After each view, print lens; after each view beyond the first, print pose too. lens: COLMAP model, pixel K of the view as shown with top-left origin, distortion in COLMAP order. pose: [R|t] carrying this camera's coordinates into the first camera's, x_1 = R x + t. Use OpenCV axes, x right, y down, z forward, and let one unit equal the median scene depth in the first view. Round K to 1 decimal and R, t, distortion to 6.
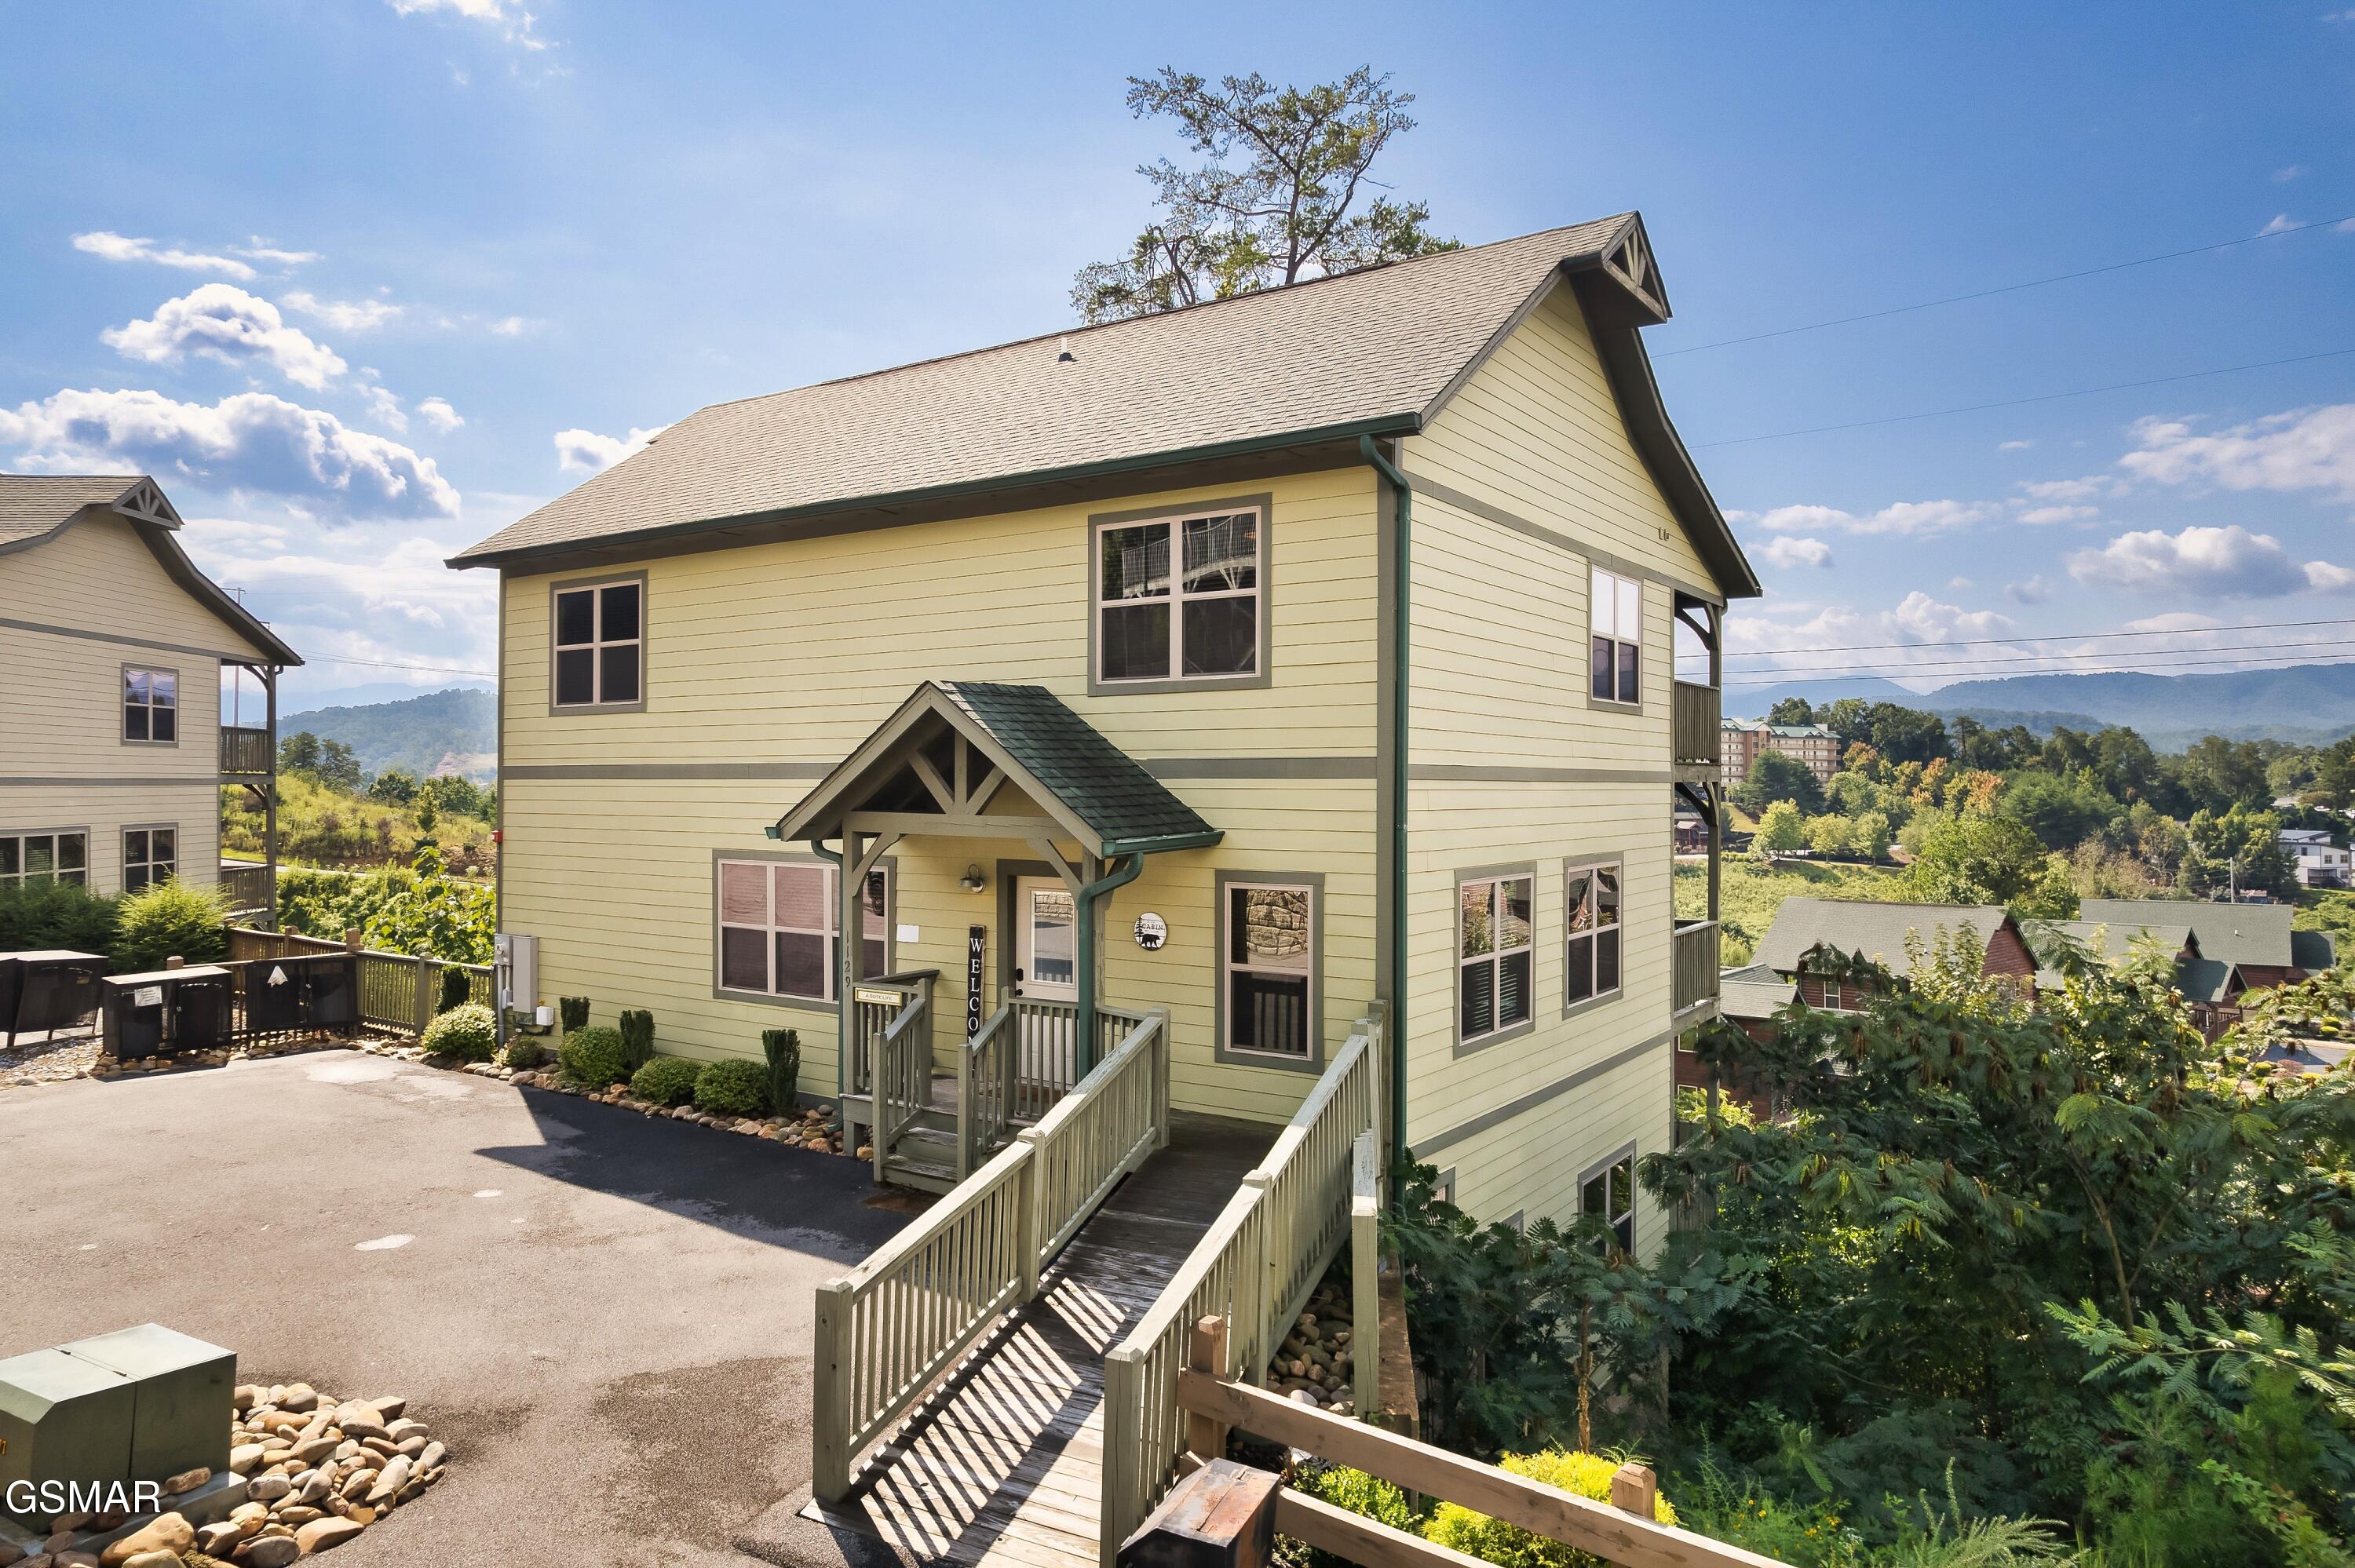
lens RADIAL K [[1500.8, 0, 1195.1], [0, 1500.8, 795.9], [0, 0, 1]] dist [-0.041747, 0.001421]
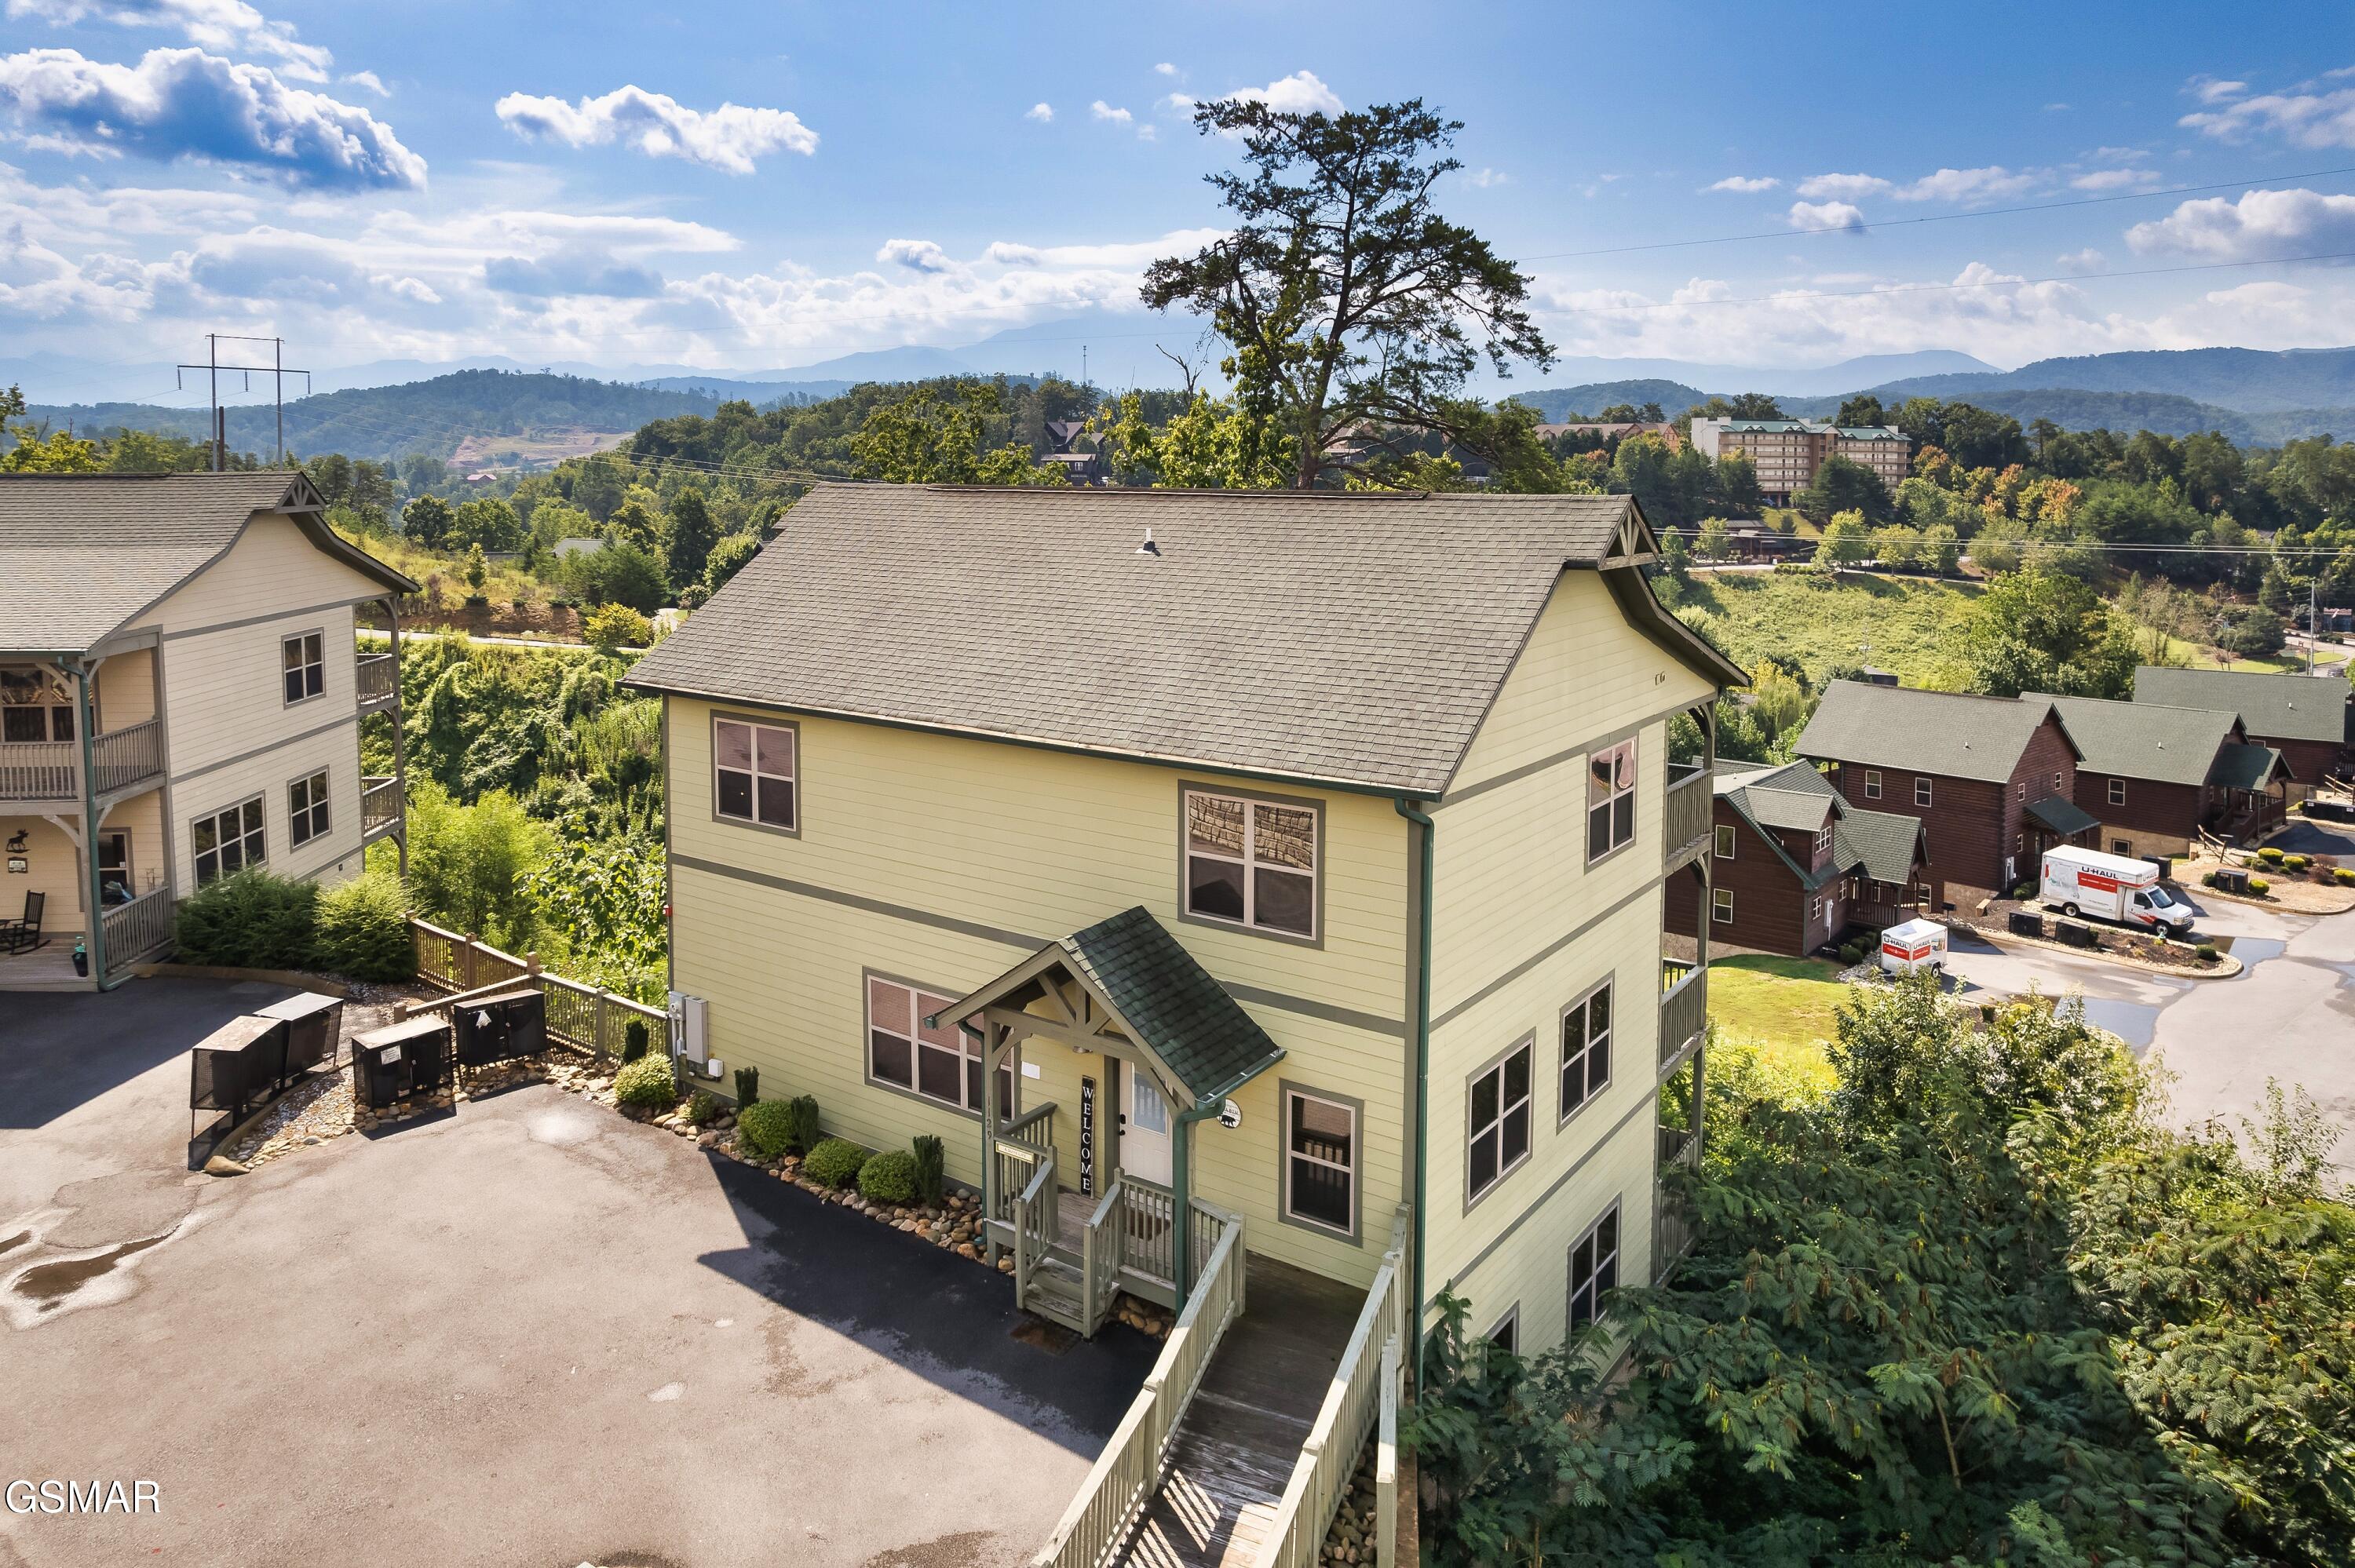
lens RADIAL K [[1559.9, 0, 1210.6], [0, 1559.9, 591.5], [0, 0, 1]] dist [-0.032933, 0.002415]
pose [[0.999839, 0.002834, -0.017709, -0.017941], [-0.001457, 0.997007, 0.077295, -0.366472], [0.017875, -0.077256, 0.996851, -0.232618]]
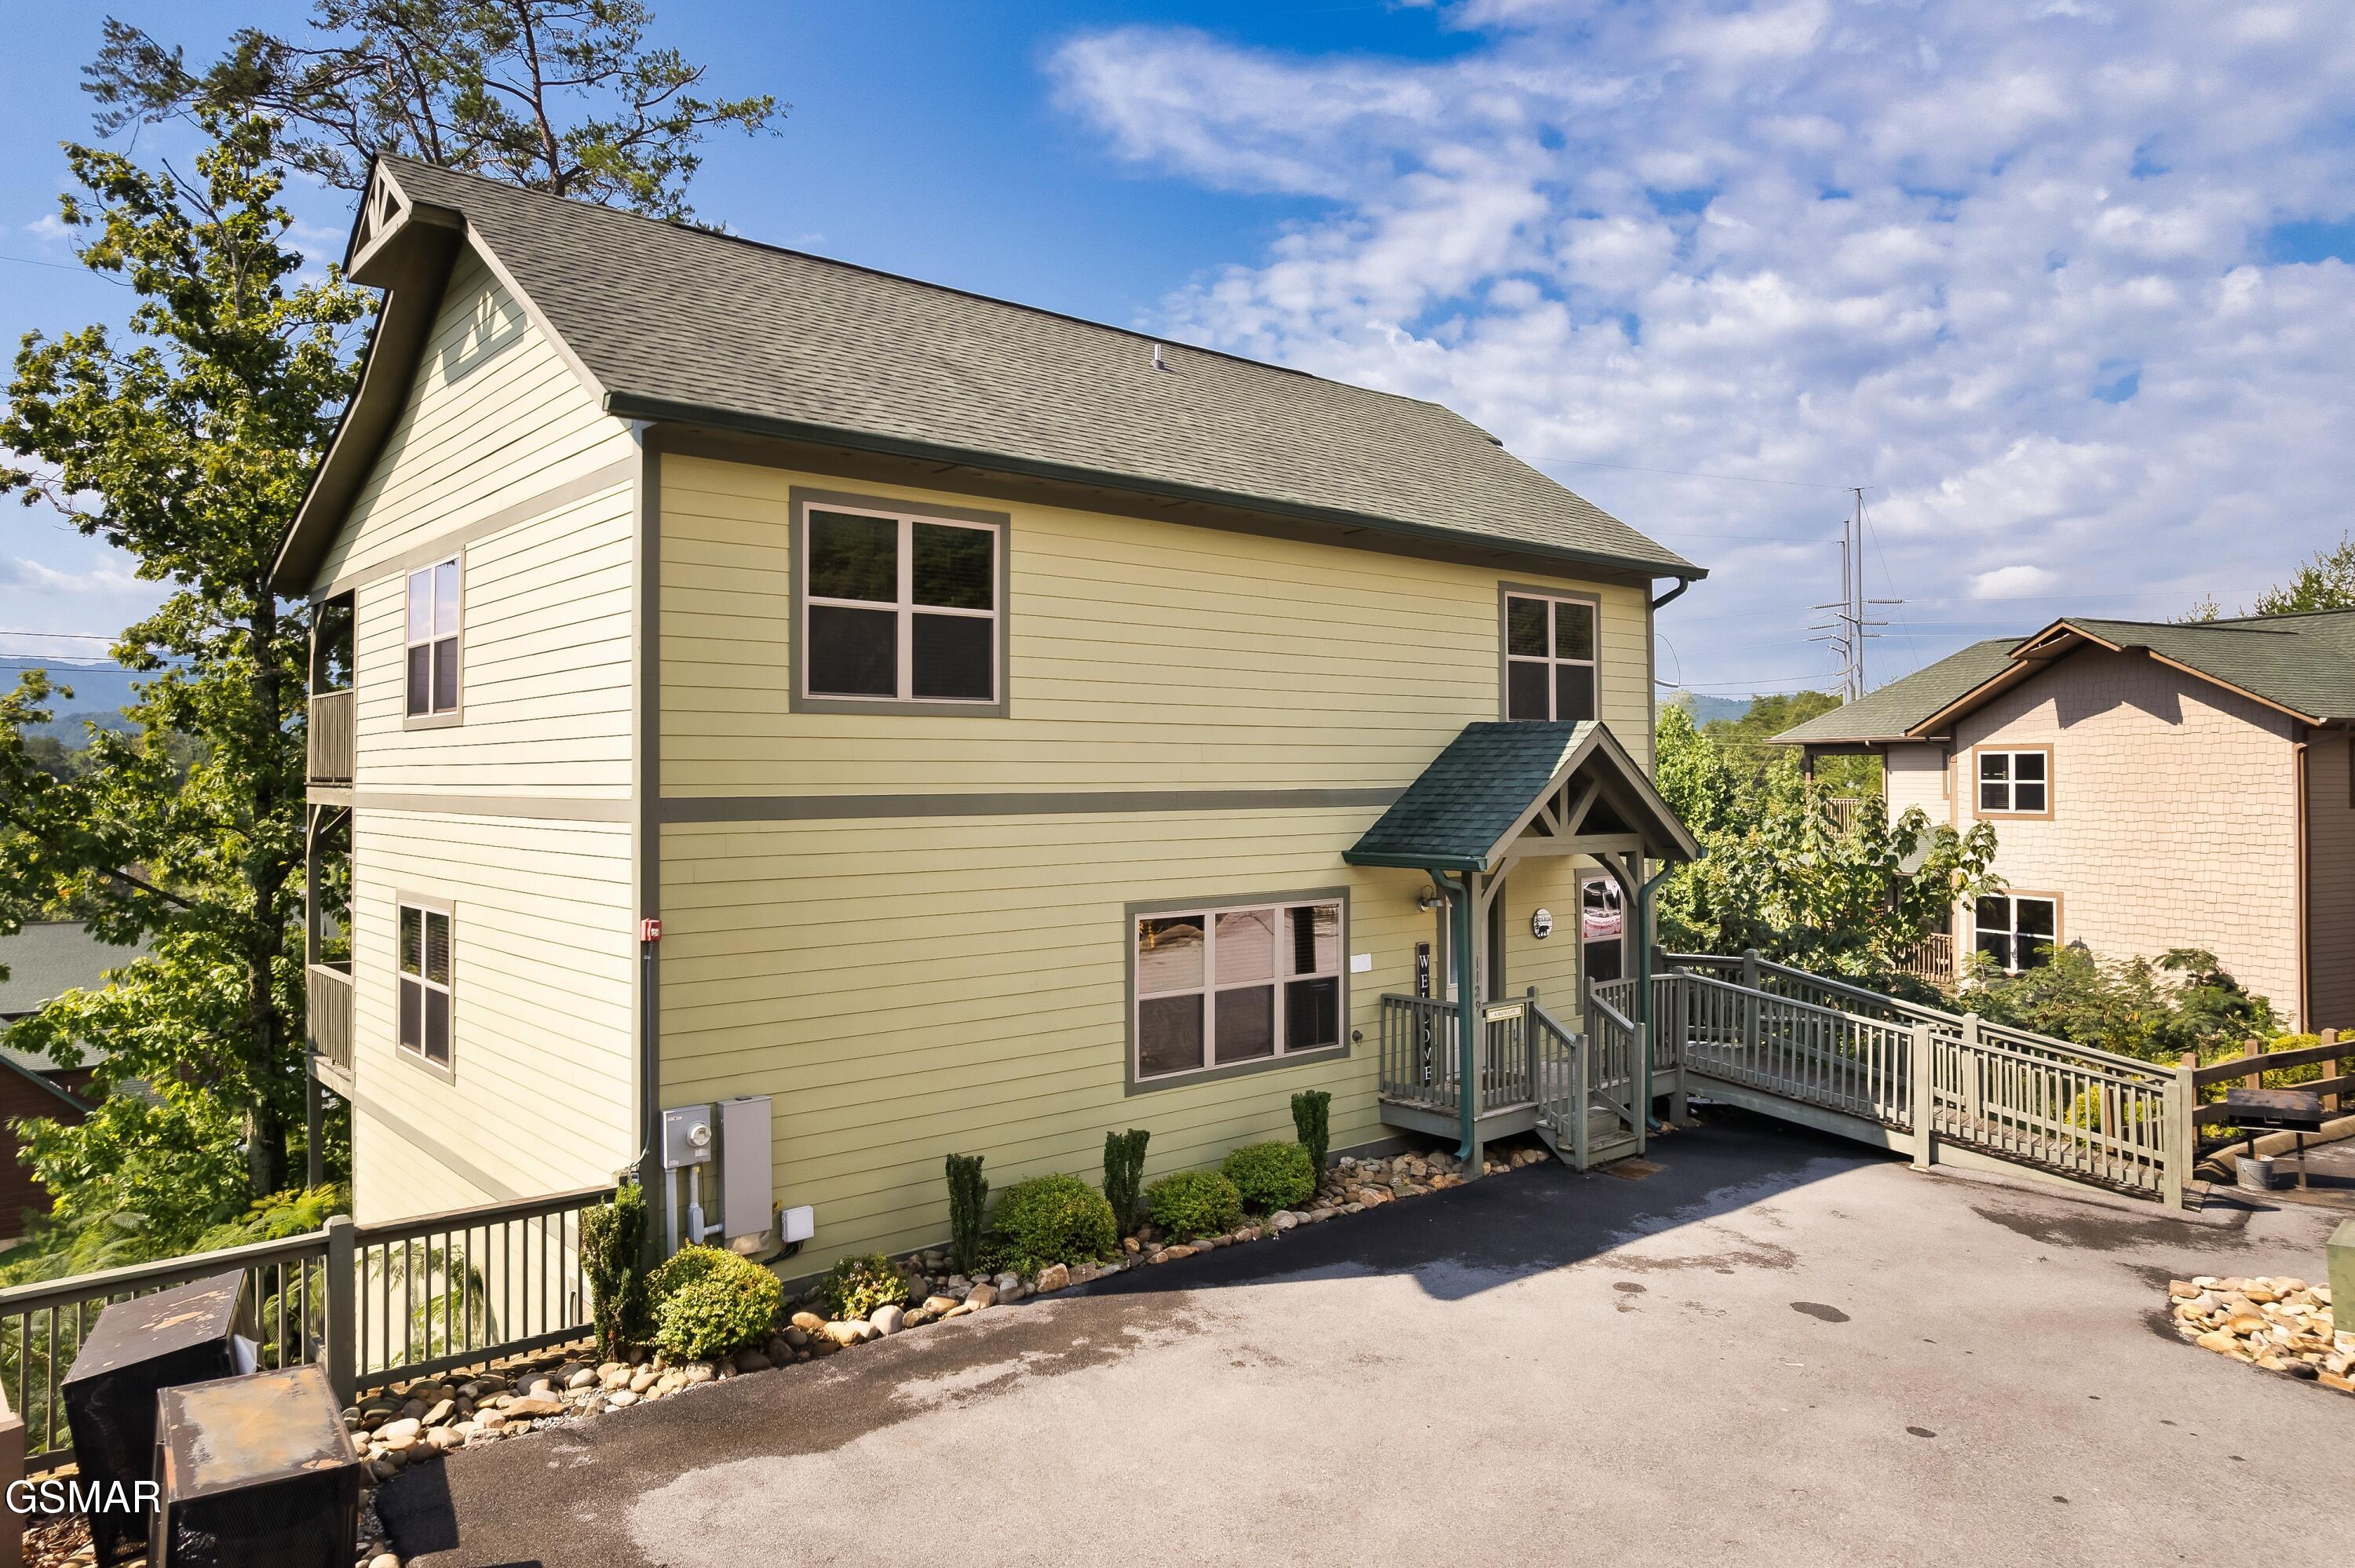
lens RADIAL K [[1523.2, 0, 1157.7], [0, 1523.2, 752.2], [0, 0, 1]] dist [-0.030513, 0.007313]
pose [[0.272852, 0.013401, 0.961963, -1.074210], [0.013536, 0.999751, -0.017767, -0.027756], [-0.961961, 0.017869, 0.272602, 0.769386]]
